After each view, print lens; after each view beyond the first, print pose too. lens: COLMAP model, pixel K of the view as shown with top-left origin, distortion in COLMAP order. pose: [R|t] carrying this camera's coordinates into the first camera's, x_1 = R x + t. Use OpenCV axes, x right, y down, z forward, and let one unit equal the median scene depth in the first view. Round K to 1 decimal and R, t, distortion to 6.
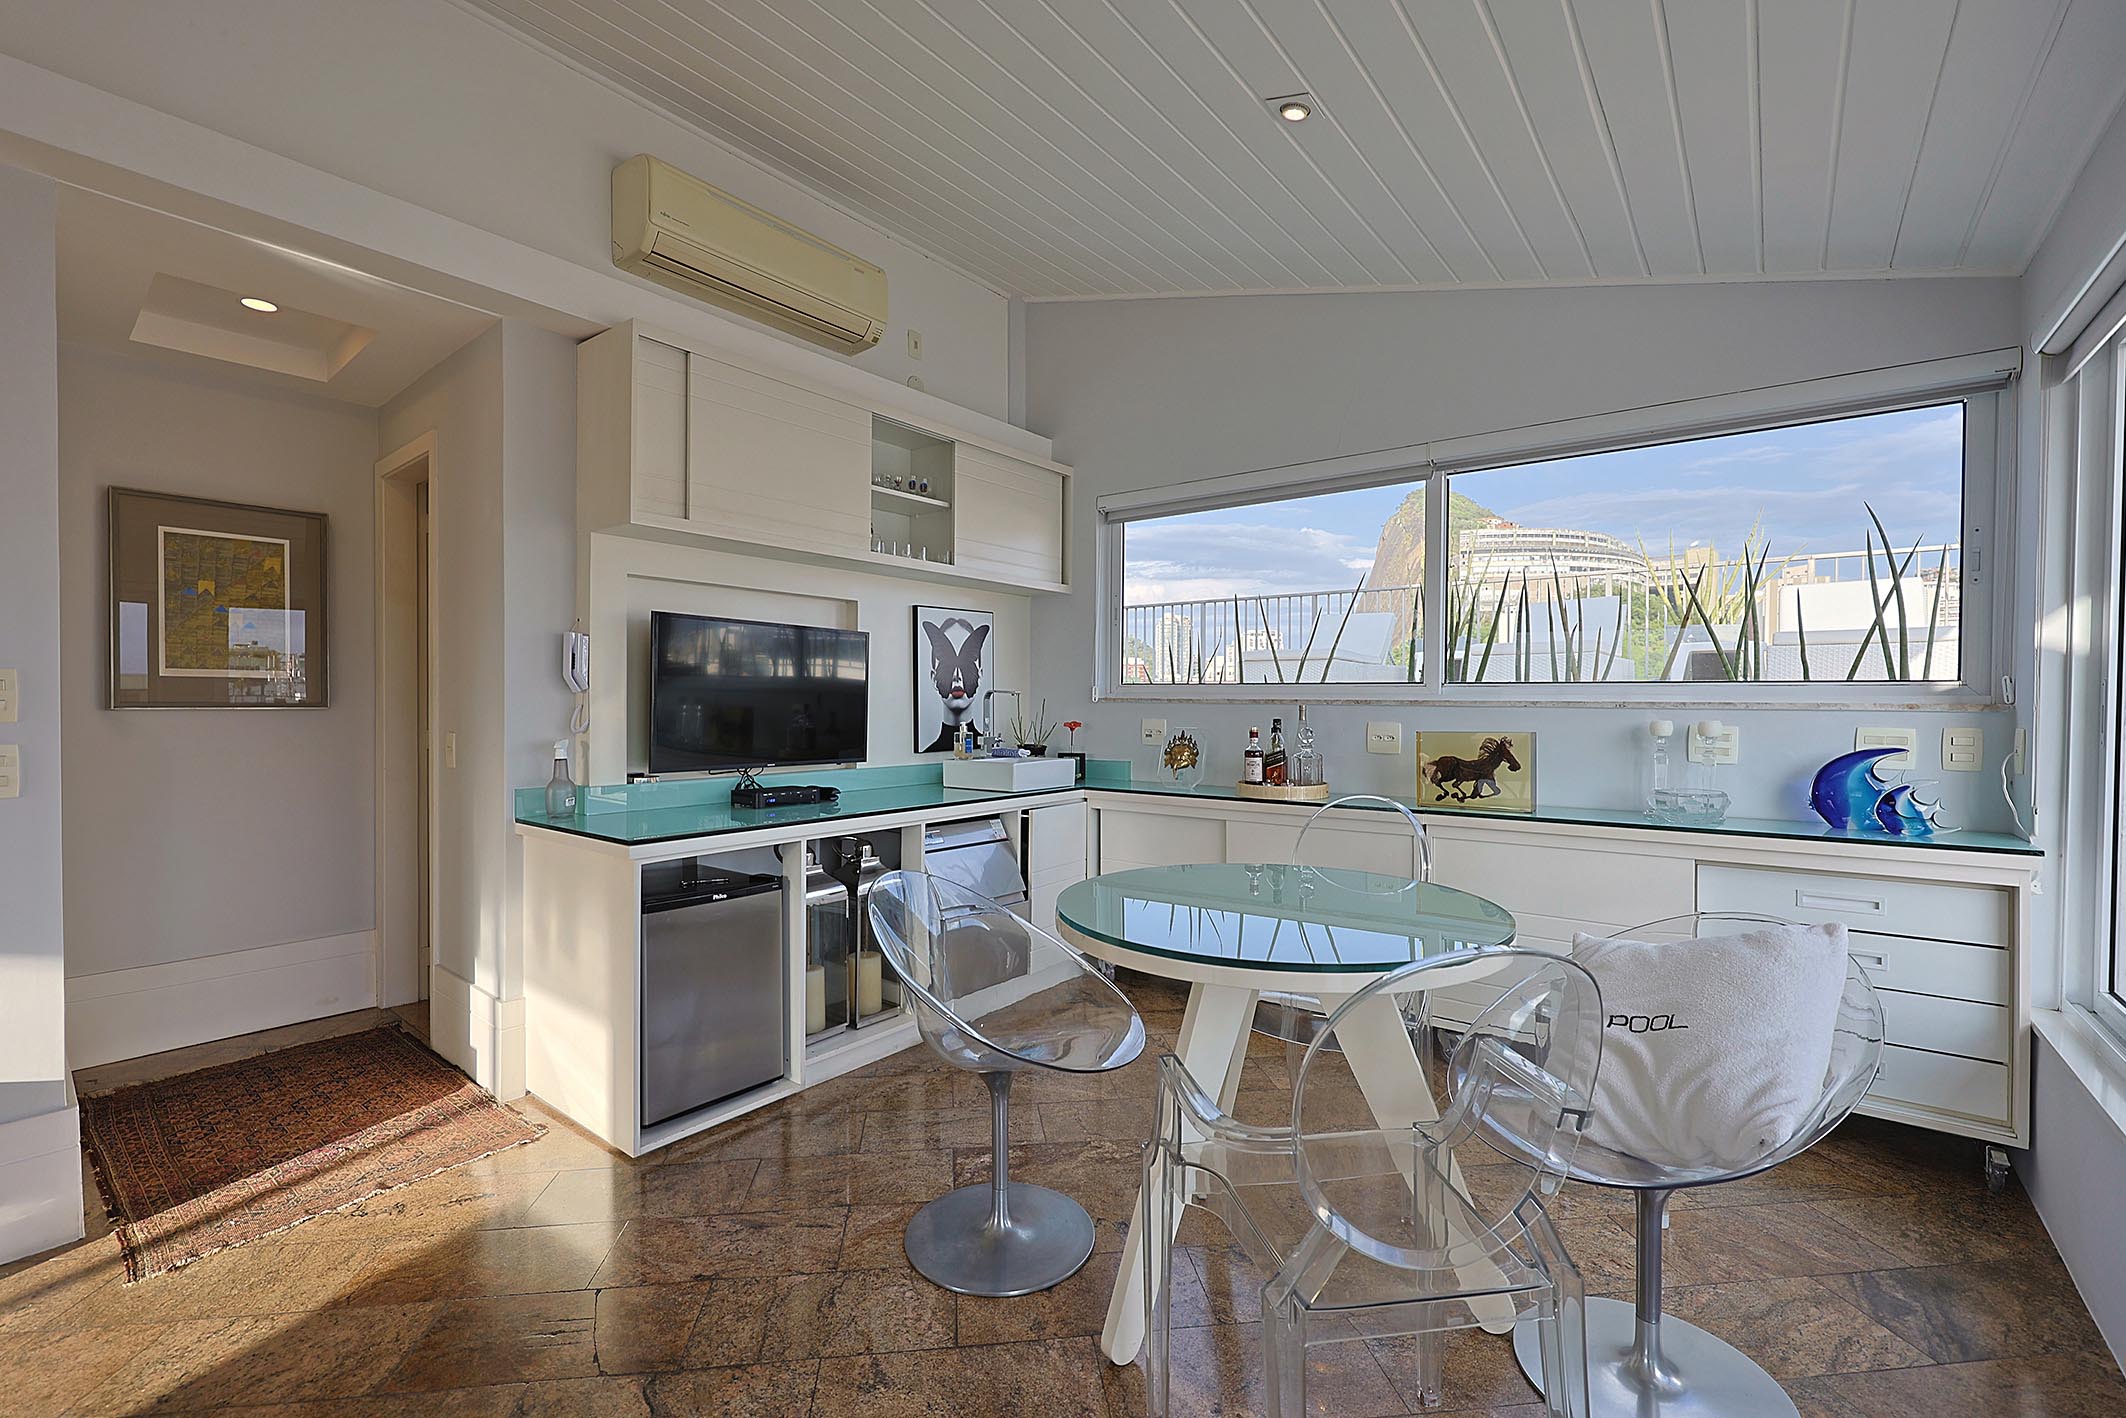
lens RADIAL K [[897.7, 0, 1061.4], [0, 897.7, 711.3], [0, 0, 1]] dist [0.002944, 0.000656]
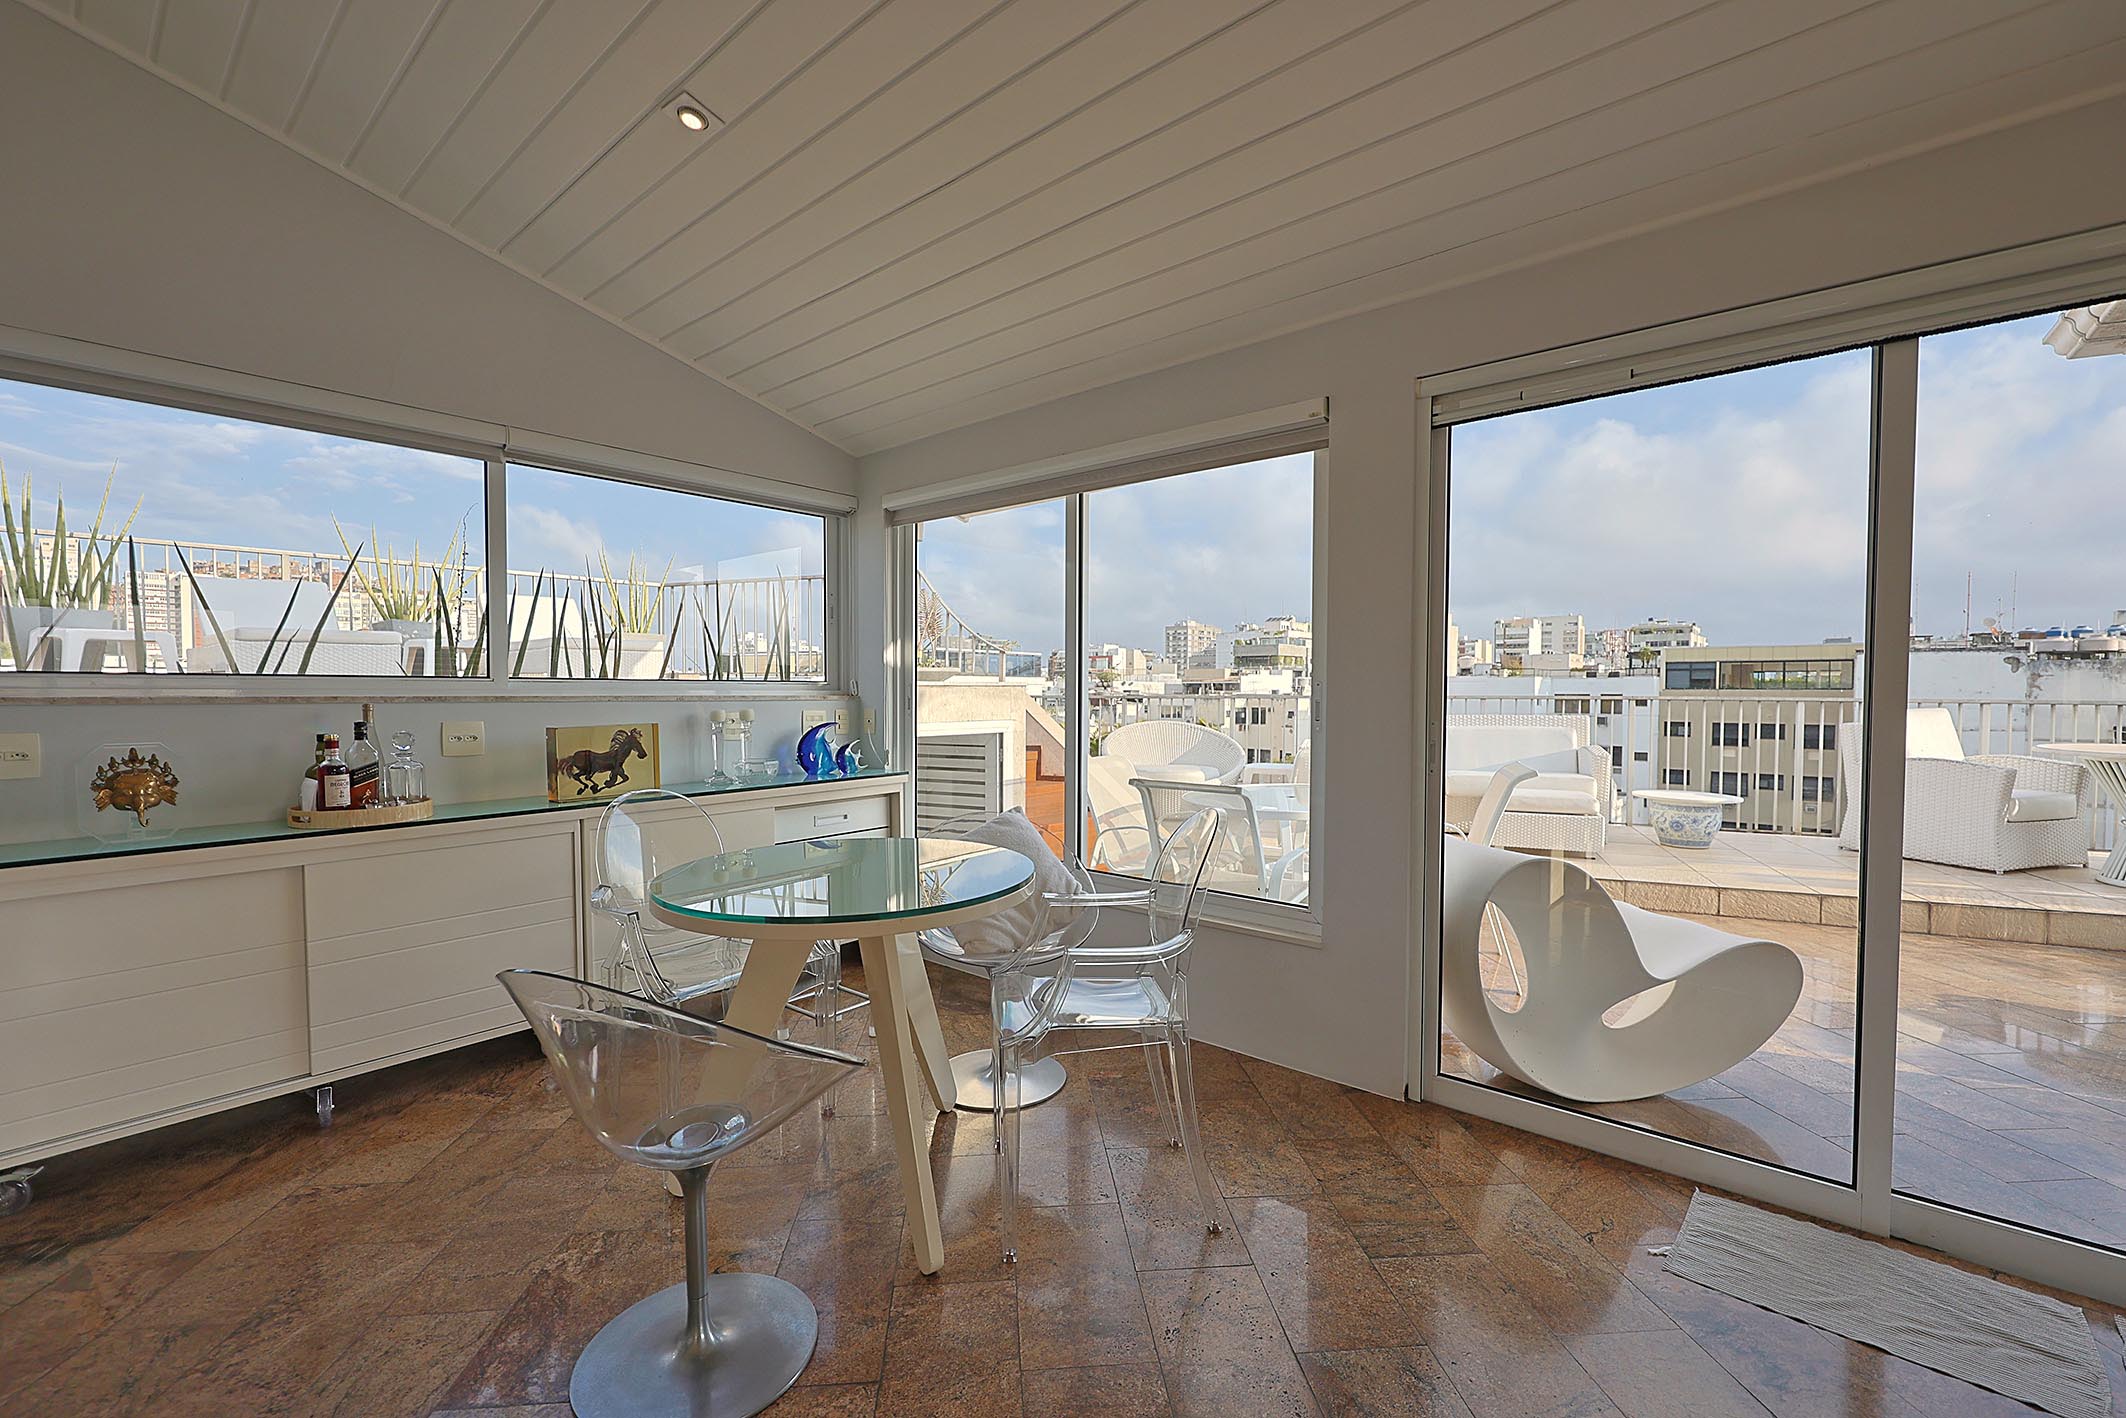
lens RADIAL K [[897.7, 0, 1061.4], [0, 897.7, 711.3], [0, 0, 1]] dist [0.002944, 0.000656]
pose [[0.048925, -0.025278, 0.998483, -0.532049], [0.016914, 0.999557, 0.024476, -0.009837], [-0.998659, 0.015691, 0.049331, 0.382464]]
